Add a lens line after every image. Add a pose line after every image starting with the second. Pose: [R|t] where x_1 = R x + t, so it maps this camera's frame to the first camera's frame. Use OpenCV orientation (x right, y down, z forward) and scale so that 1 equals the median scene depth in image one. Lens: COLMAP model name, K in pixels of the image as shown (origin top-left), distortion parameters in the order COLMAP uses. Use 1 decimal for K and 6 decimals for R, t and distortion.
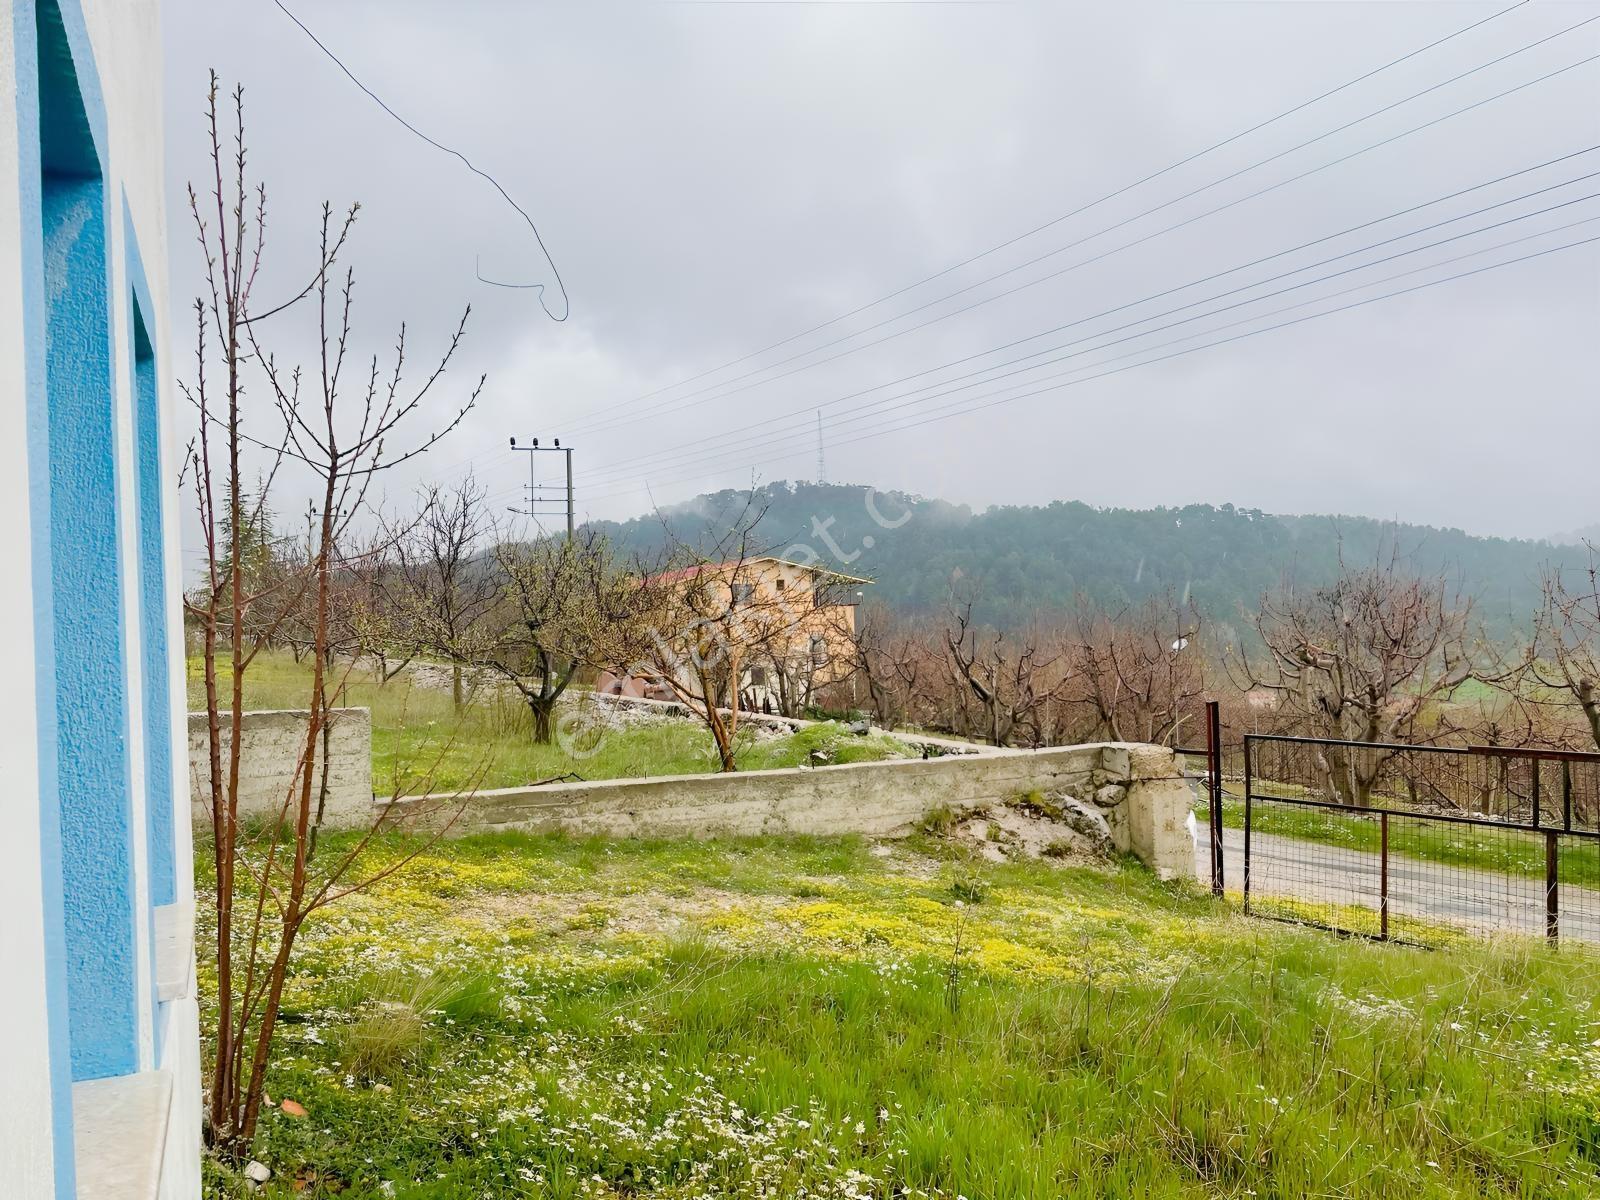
lens RADIAL K [[1192.6, 0, 818.1], [0, 1192.6, 614.3], [0, 0, 1]] dist [0.089545, -0.112943]
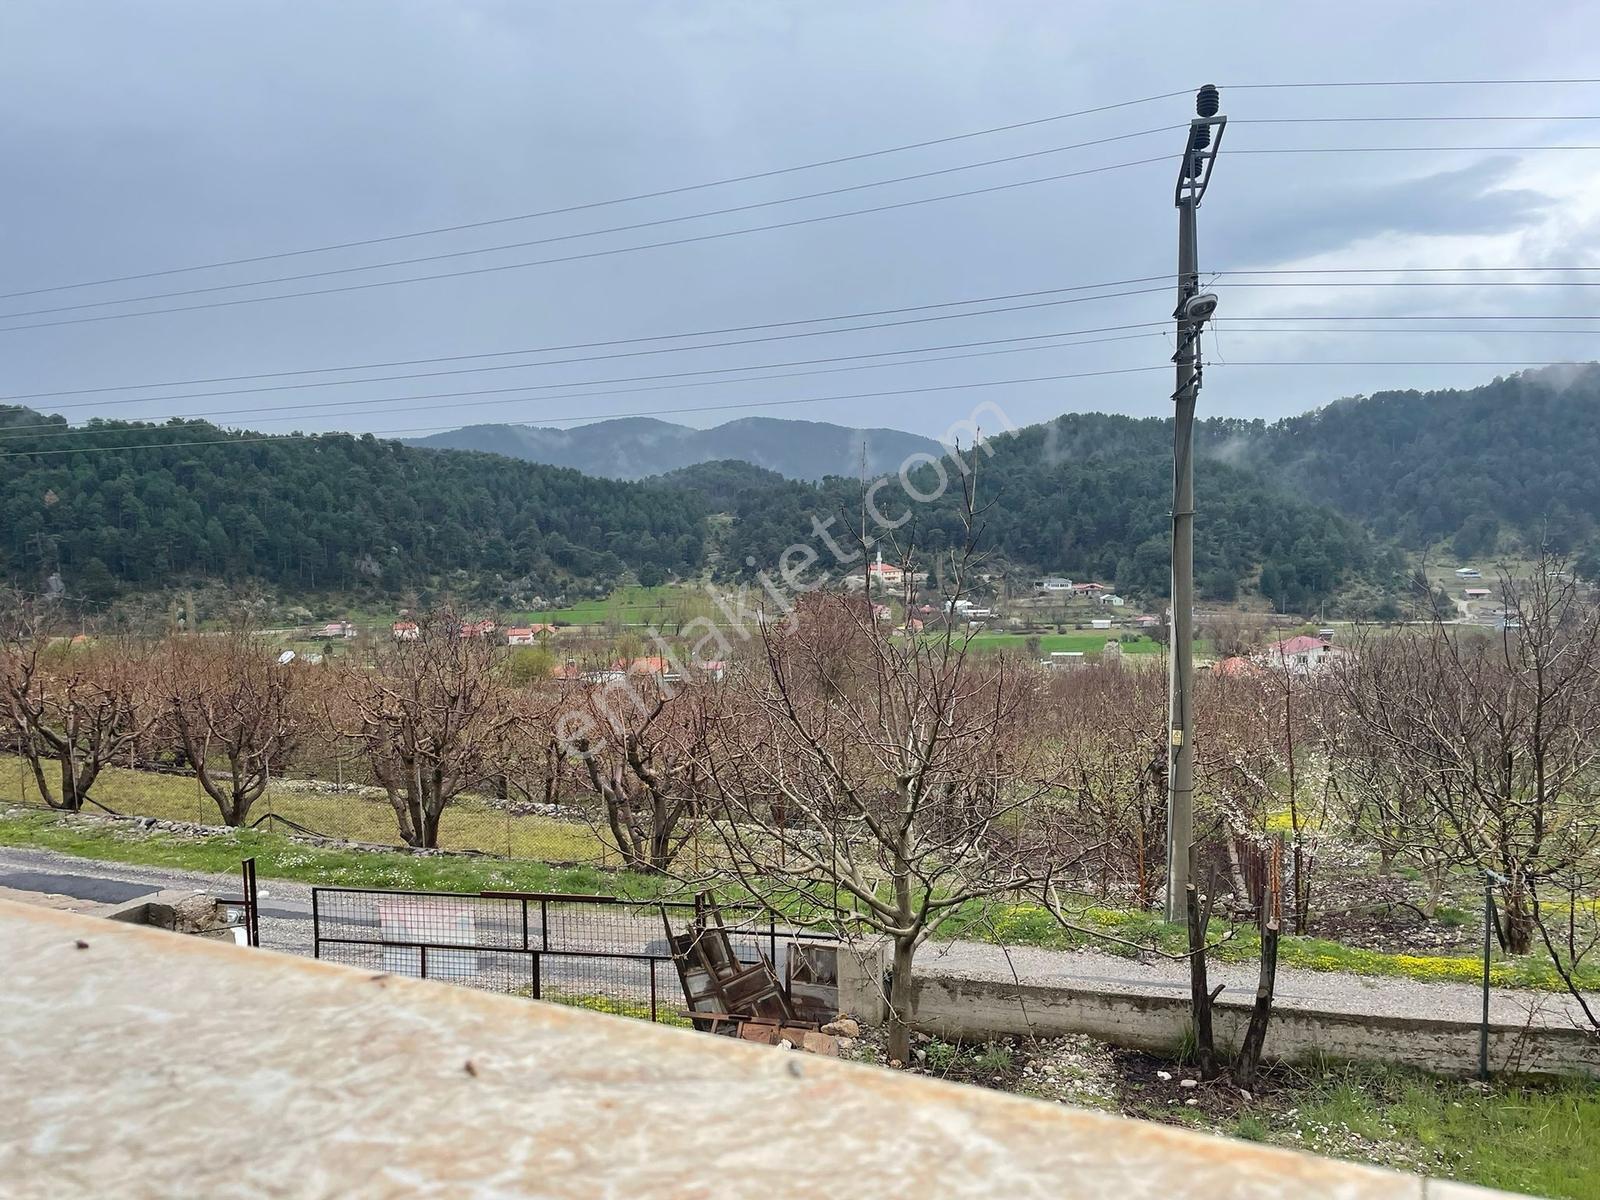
lens RADIAL K [[1192.6, 0, 789.0], [0, 1192.6, 616.5], [0, 0, 1]] dist [0.089545, -0.112943]
pose [[0.789945, -0.038536, 0.611965, 0.037898], [0.000759, 0.998084, 0.061871, -0.216547], [-0.613177, -0.048410, 0.788461, -0.194564]]
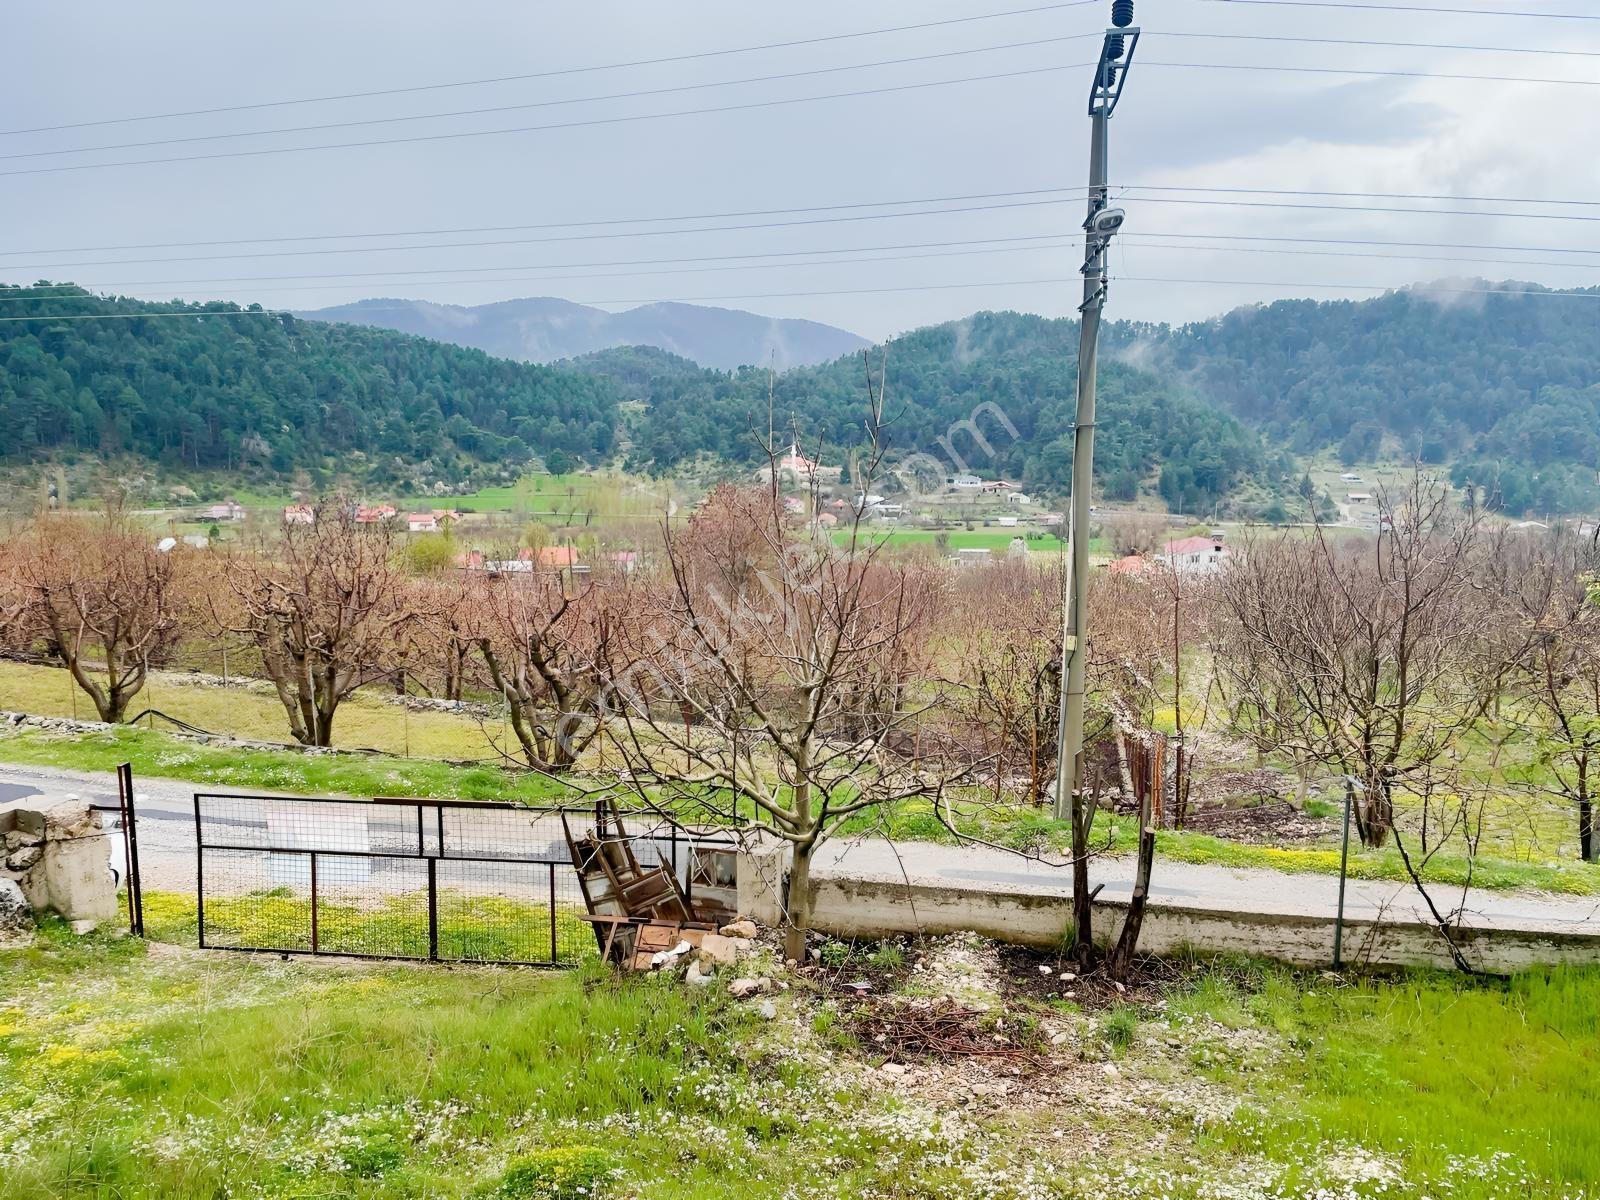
lens RADIAL K [[1192.6, 0, 816.2], [0, 1192.6, 586.8], [0, 0, 1]] dist [0.089545, -0.112943]
pose [[0.728705, -0.068048, 0.681439, 0.043708], [-0.024875, 0.991764, 0.125637, -0.230046], [-0.684376, -0.108503, 0.721011, -0.196474]]
